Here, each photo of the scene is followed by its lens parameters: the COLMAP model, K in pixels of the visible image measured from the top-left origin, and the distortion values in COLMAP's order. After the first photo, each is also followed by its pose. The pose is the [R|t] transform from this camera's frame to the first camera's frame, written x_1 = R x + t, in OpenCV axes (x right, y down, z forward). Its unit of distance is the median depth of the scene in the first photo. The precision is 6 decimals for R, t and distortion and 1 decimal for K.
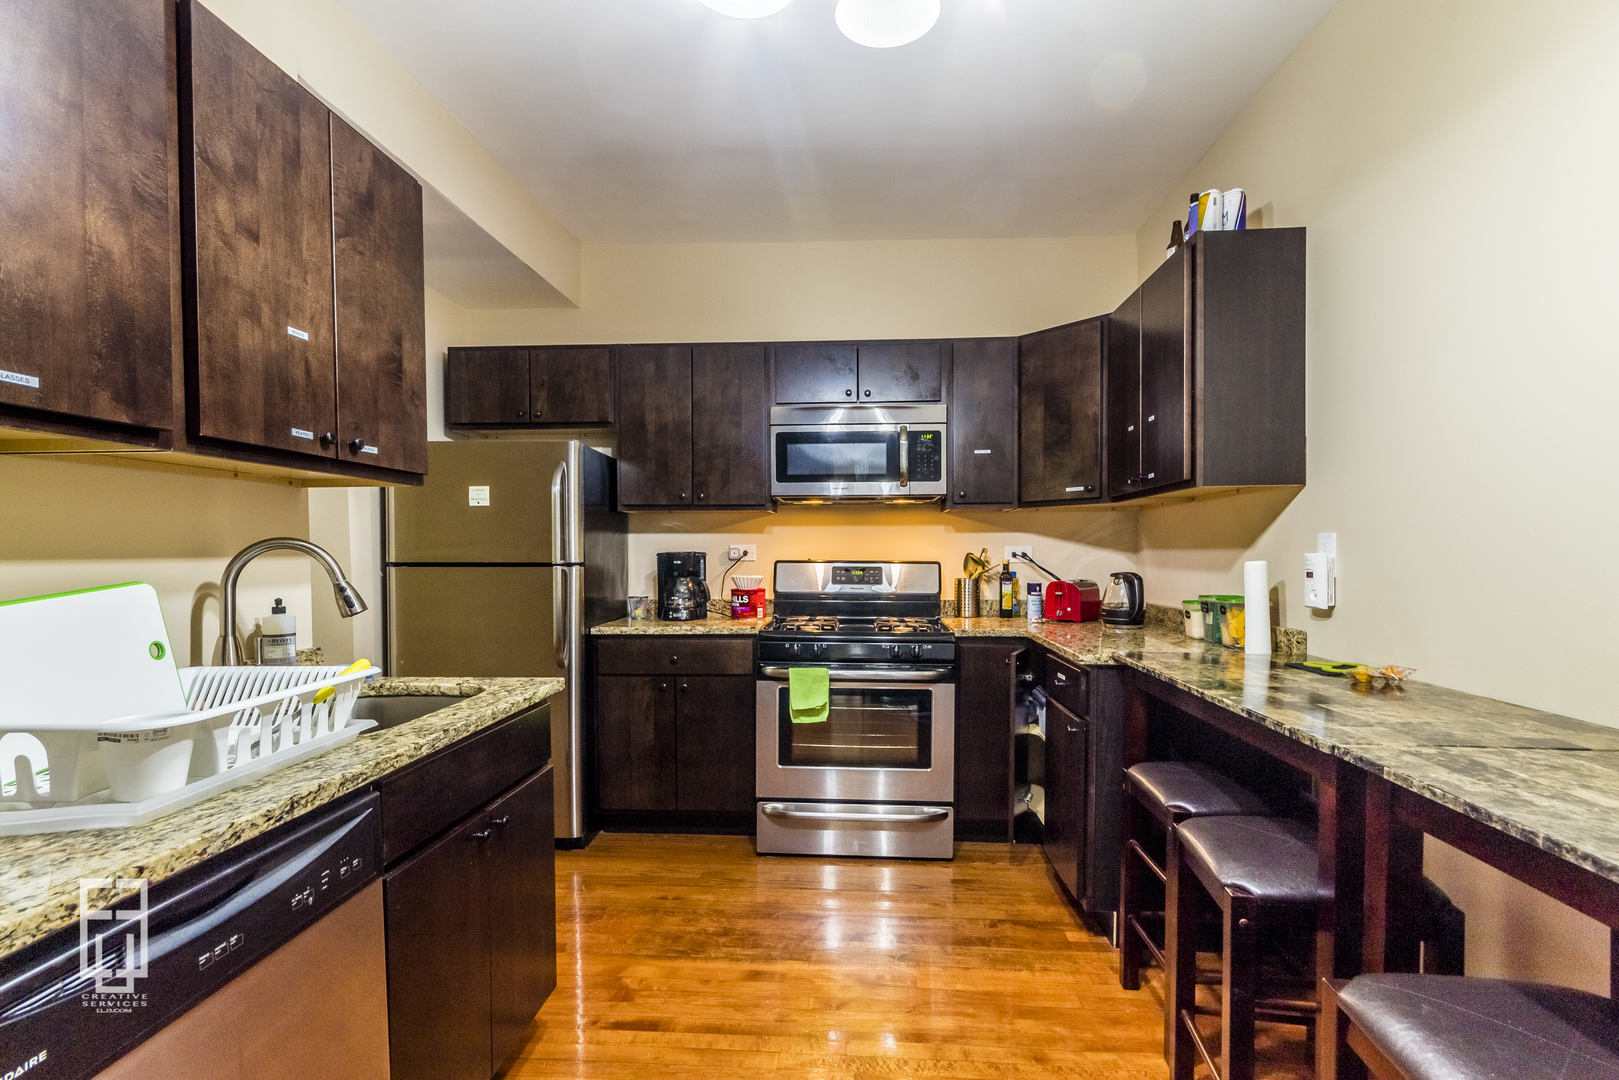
lens RADIAL K [[750.7, 0, 821.5], [0, 750.7, 566.9], [0, 0, 1]] dist [0.004258, 0.000073]
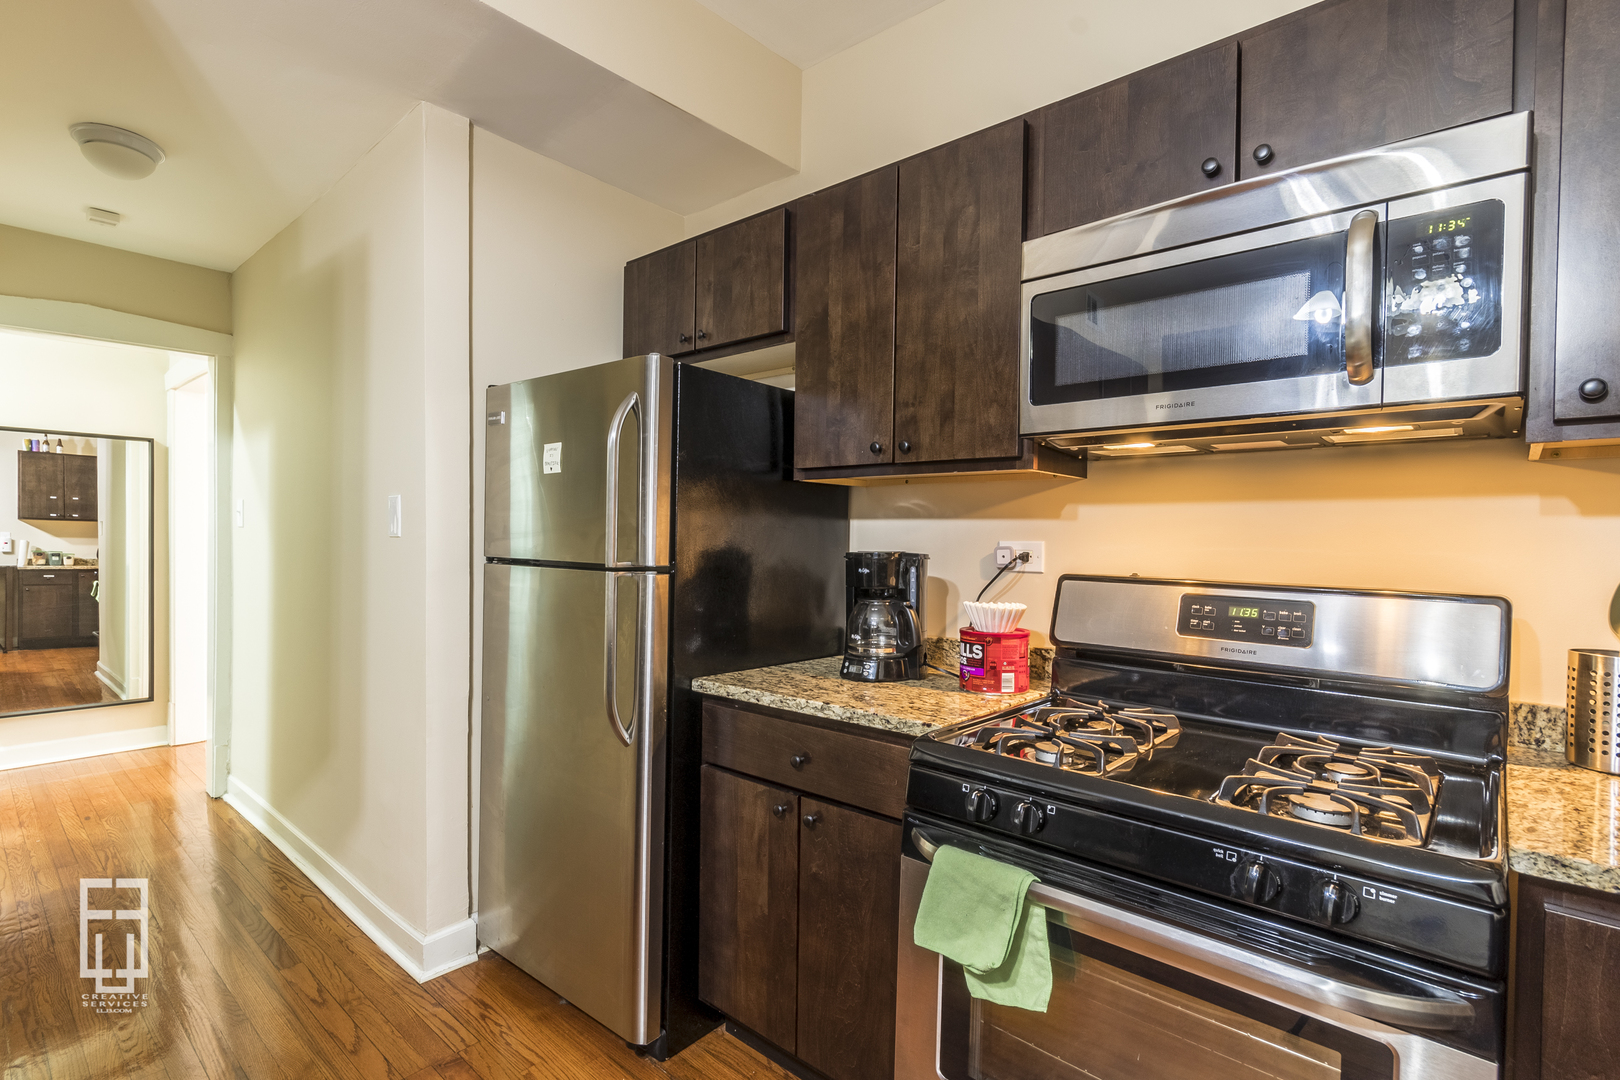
lens RADIAL K [[789.2, 0, 831.8], [0, 789.2, 552.9], [0, 0, 1]] dist [0.004354, 0.000663]
pose [[0.799809, 0.024538, -0.599752, 0.129911], [-0.033906, 0.999416, -0.004325, -0.015940], [0.599296, 0.023794, 0.800174, 0.530684]]
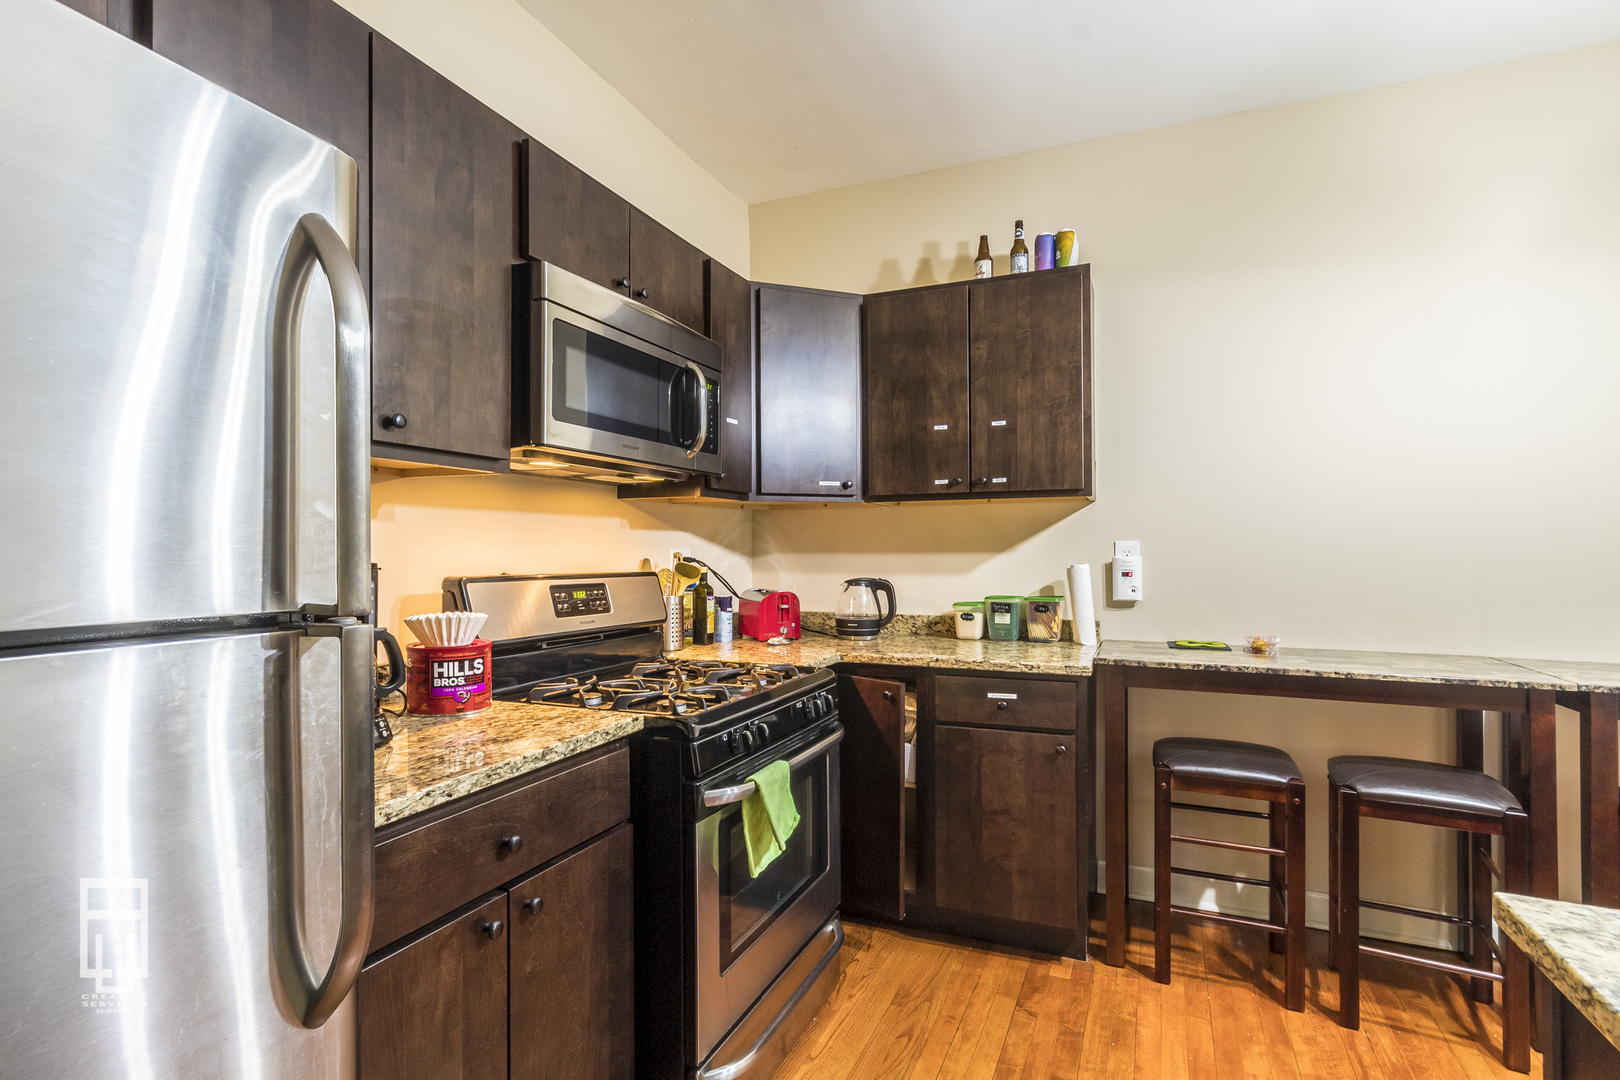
lens RADIAL K [[802.9, 0, 769.7], [0, 802.9, 538.4], [0, 0, 1]] dist [0.001417, 0.000090]
pose [[0.347779, 0.015083, 0.937455, -0.491715], [0.023940, 0.999402, -0.024961, -0.017190], [-0.937271, 0.031124, 0.347210, 0.669166]]
